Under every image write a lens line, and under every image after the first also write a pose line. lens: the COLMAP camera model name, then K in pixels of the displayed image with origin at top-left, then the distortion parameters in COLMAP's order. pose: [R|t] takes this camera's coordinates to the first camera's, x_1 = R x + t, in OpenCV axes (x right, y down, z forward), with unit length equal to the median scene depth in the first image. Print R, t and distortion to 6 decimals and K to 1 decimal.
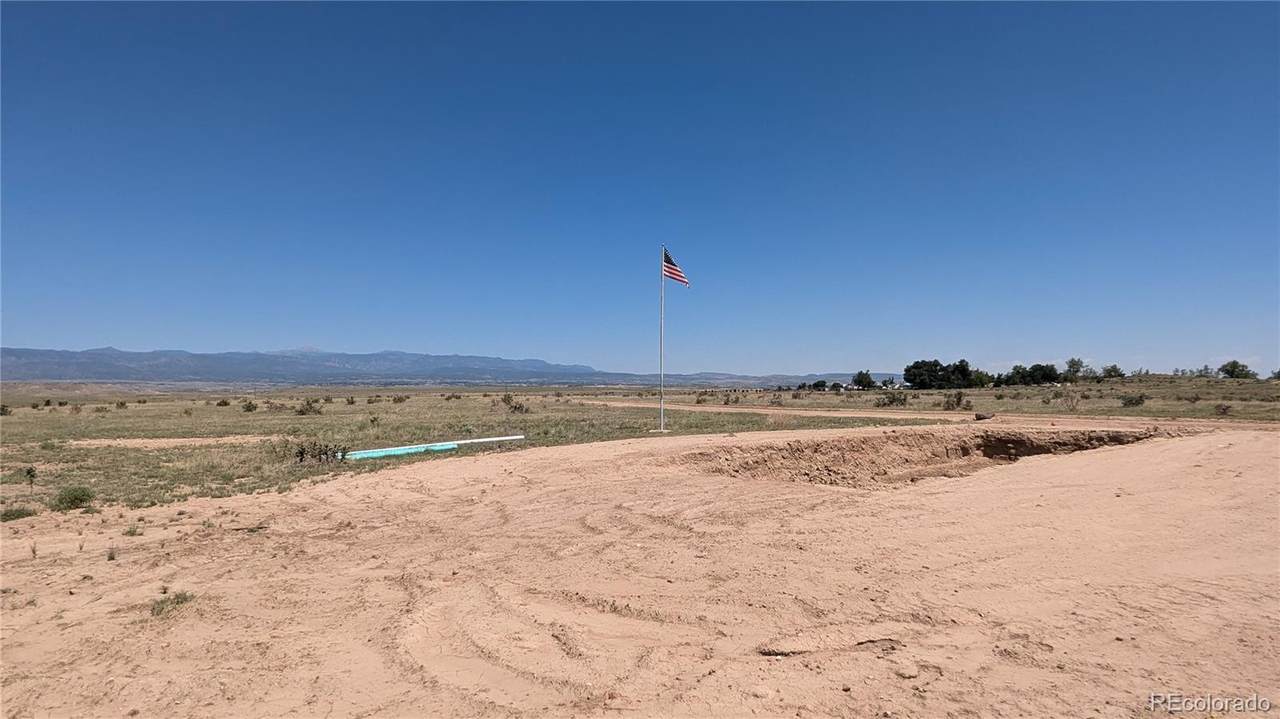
lens RADIAL K [[771.8, 0, 641.3], [0, 771.8, 366.6], [0, 0, 1]] dist [0.000125, -0.000258]
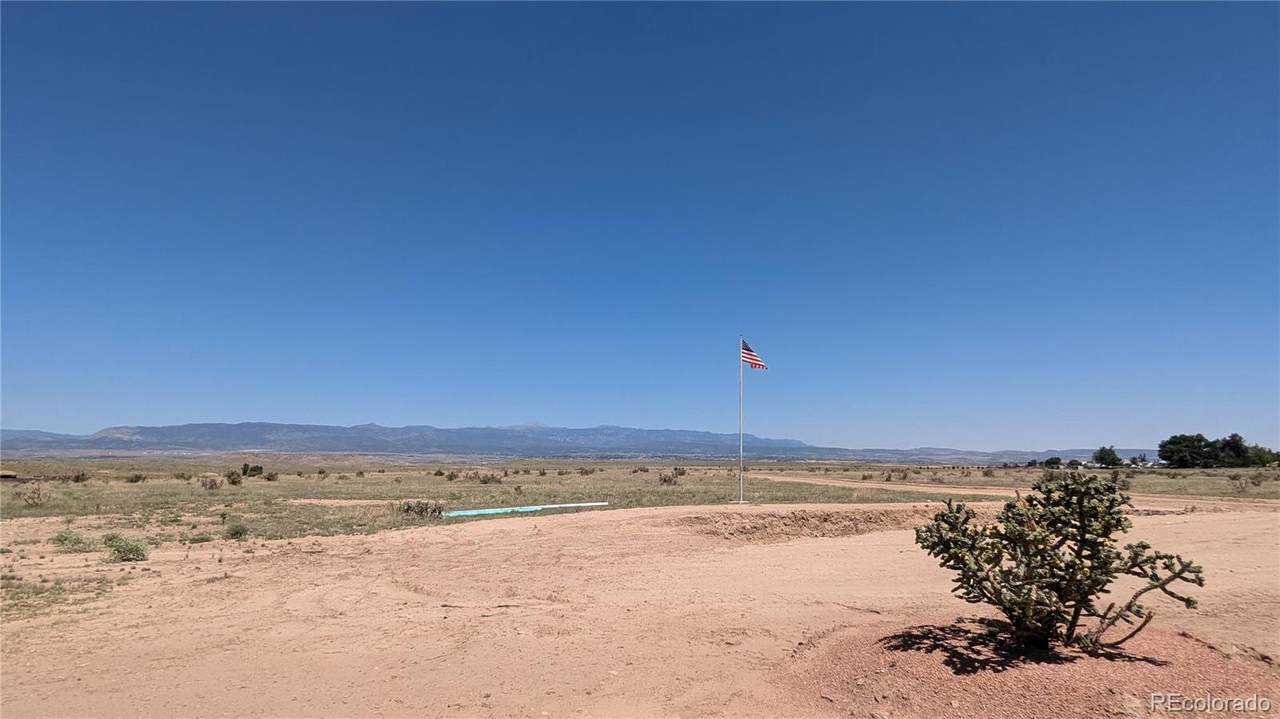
lens RADIAL K [[771.8, 0, 639.5], [0, 771.8, 353.0], [0, 0, 1]] dist [0.000125, -0.000258]
pose [[0.963390, -0.028634, -0.266570, 0.283543], [-0.001721, 0.993599, -0.112950, -0.005370], [0.268098, 0.109274, 0.957174, -0.178294]]
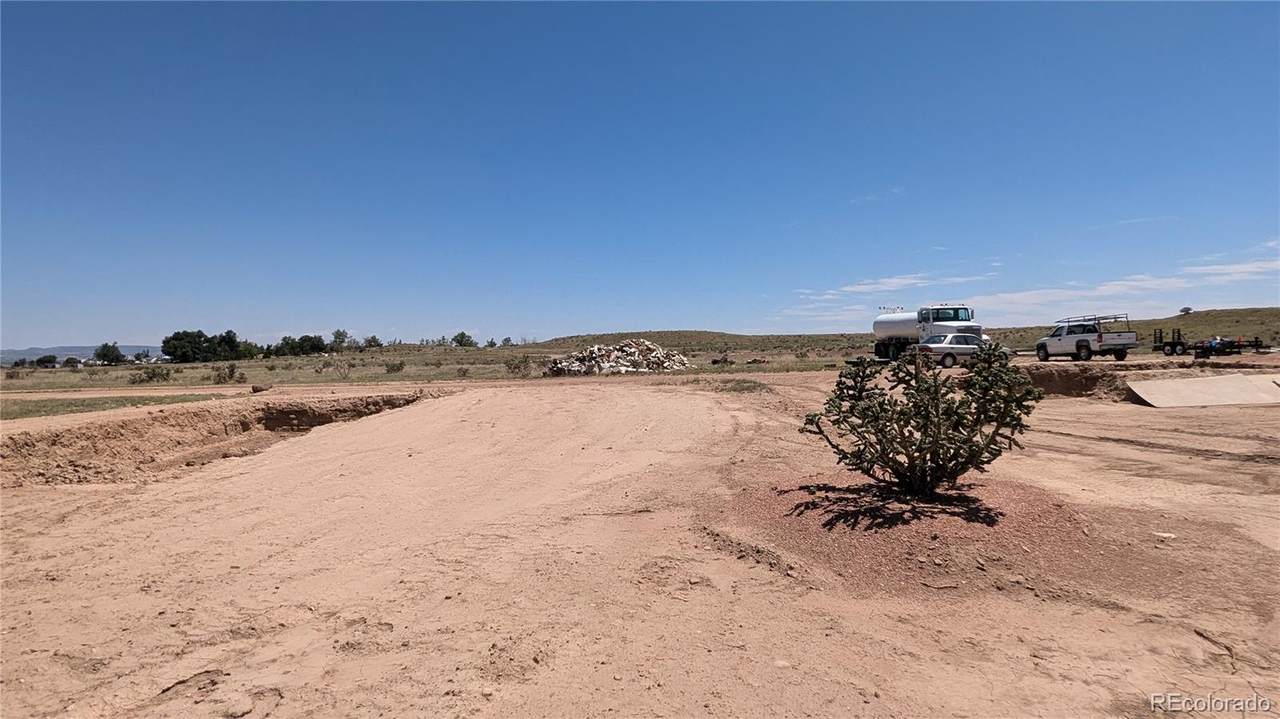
lens RADIAL K [[771.8, 0, 638.6], [0, 771.8, 363.3], [0, 0, 1]] dist [0.000125, -0.000258]
pose [[0.635848, -0.028132, 0.771302, -0.000234], [0.002580, 0.999407, 0.034324, 0.002056], [-0.771810, -0.019835, 0.635543, 0.039736]]
